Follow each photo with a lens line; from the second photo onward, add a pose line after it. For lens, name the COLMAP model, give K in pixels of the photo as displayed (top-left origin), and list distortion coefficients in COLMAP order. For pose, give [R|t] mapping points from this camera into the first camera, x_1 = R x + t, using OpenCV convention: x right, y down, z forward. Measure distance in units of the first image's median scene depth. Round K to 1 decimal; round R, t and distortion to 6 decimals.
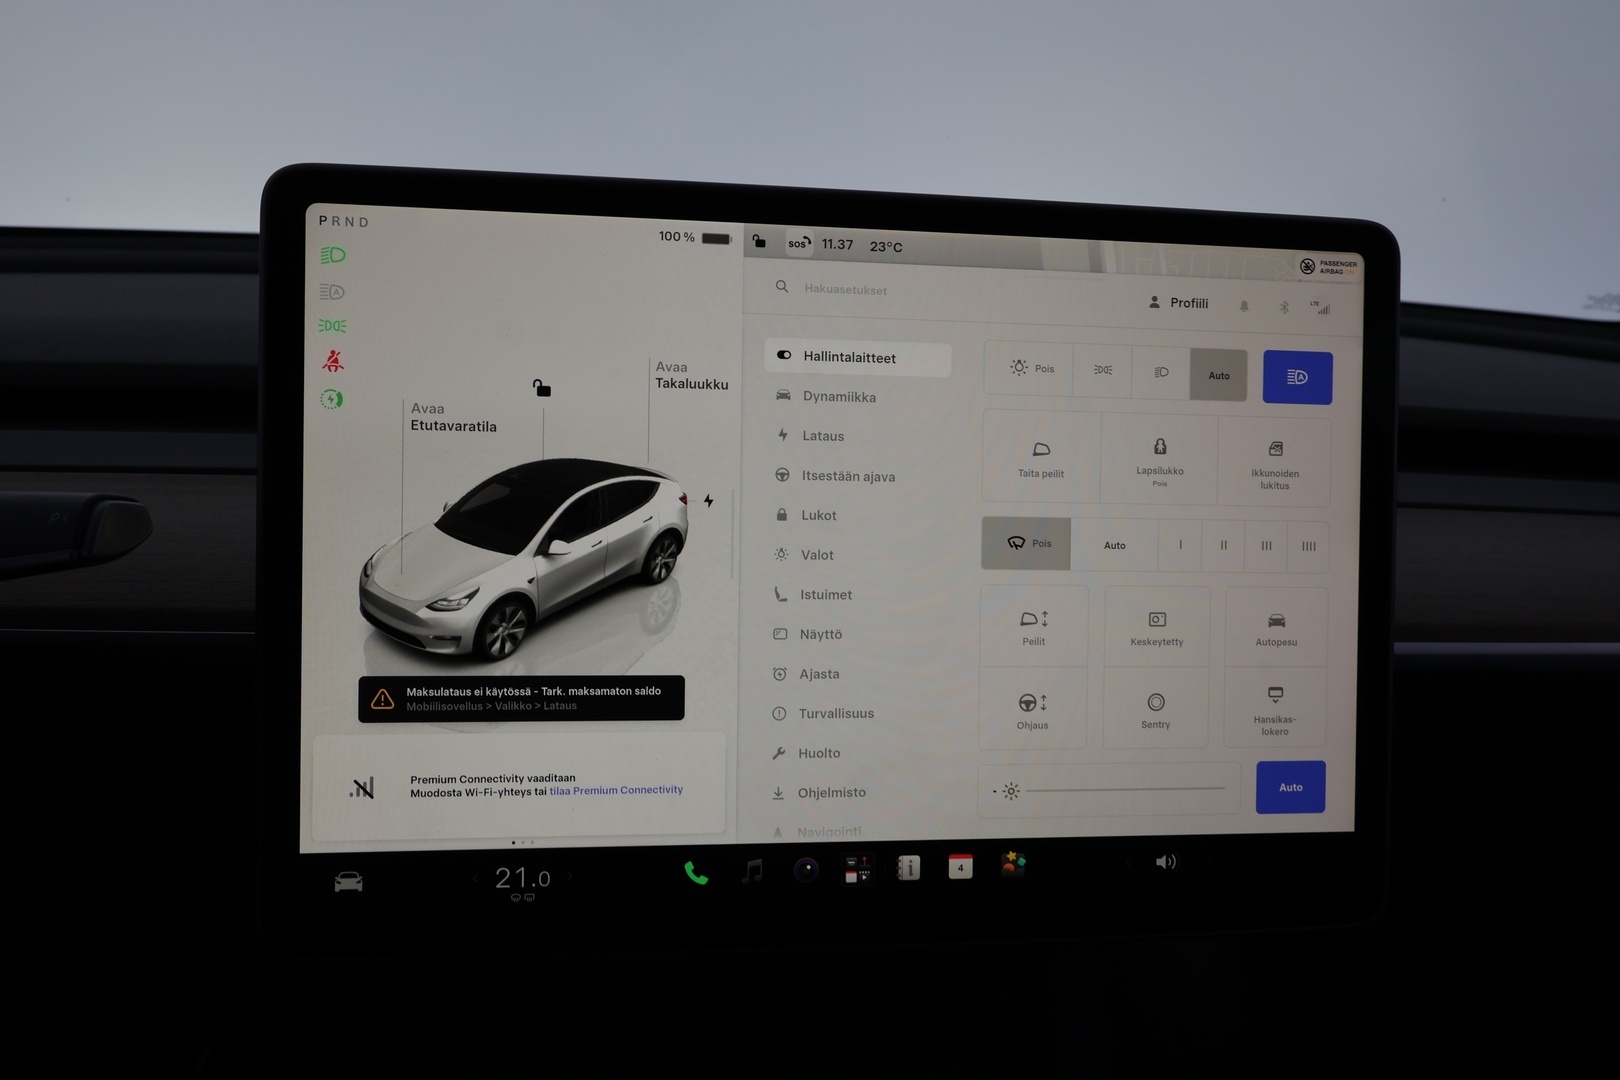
lens RADIAL K [[1218.3, 0, 798.4], [0, 1218.3, 547.9], [0, 0, 1]] dist [-0.004494, 0.008368]
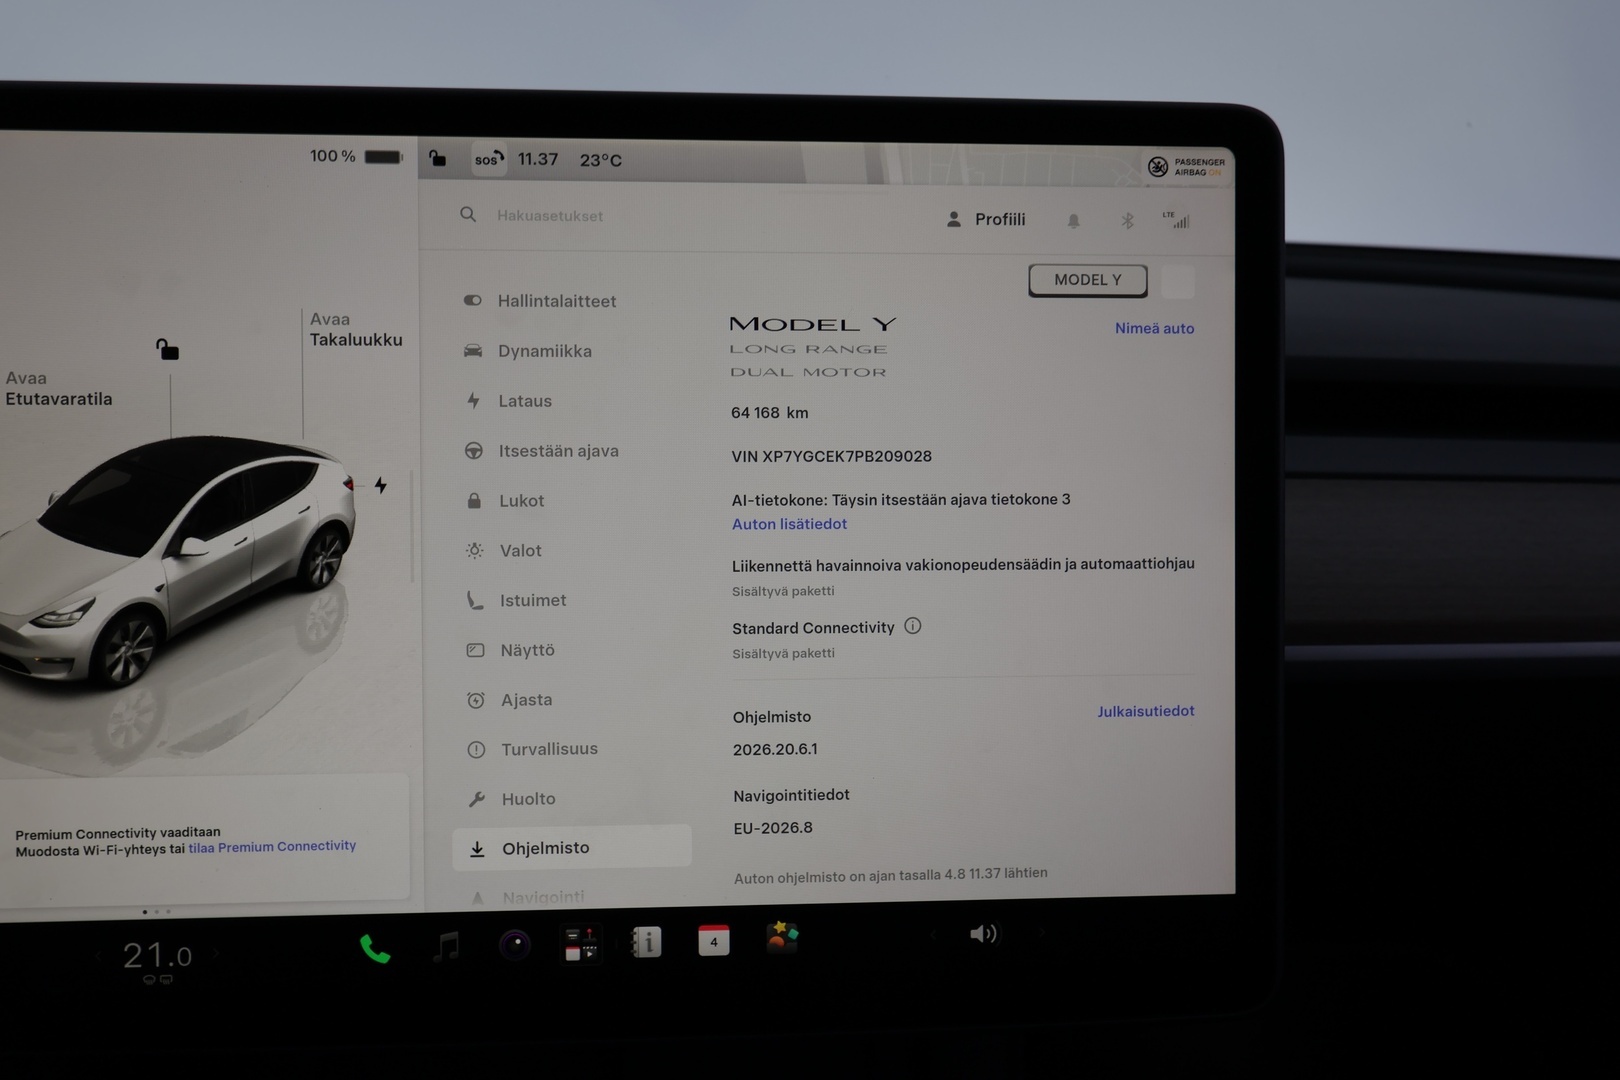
lens RADIAL K [[1218.3, 0, 808.9], [0, 1218.3, 548.2], [0, 0, 1]] dist [-0.004494, 0.008368]
pose [[0.997078, -0.017422, -0.074377, 0.266978], [0.017769, 0.999834, 0.004014, 0.004602], [0.074295, -0.005324, 0.997222, 0.223198]]
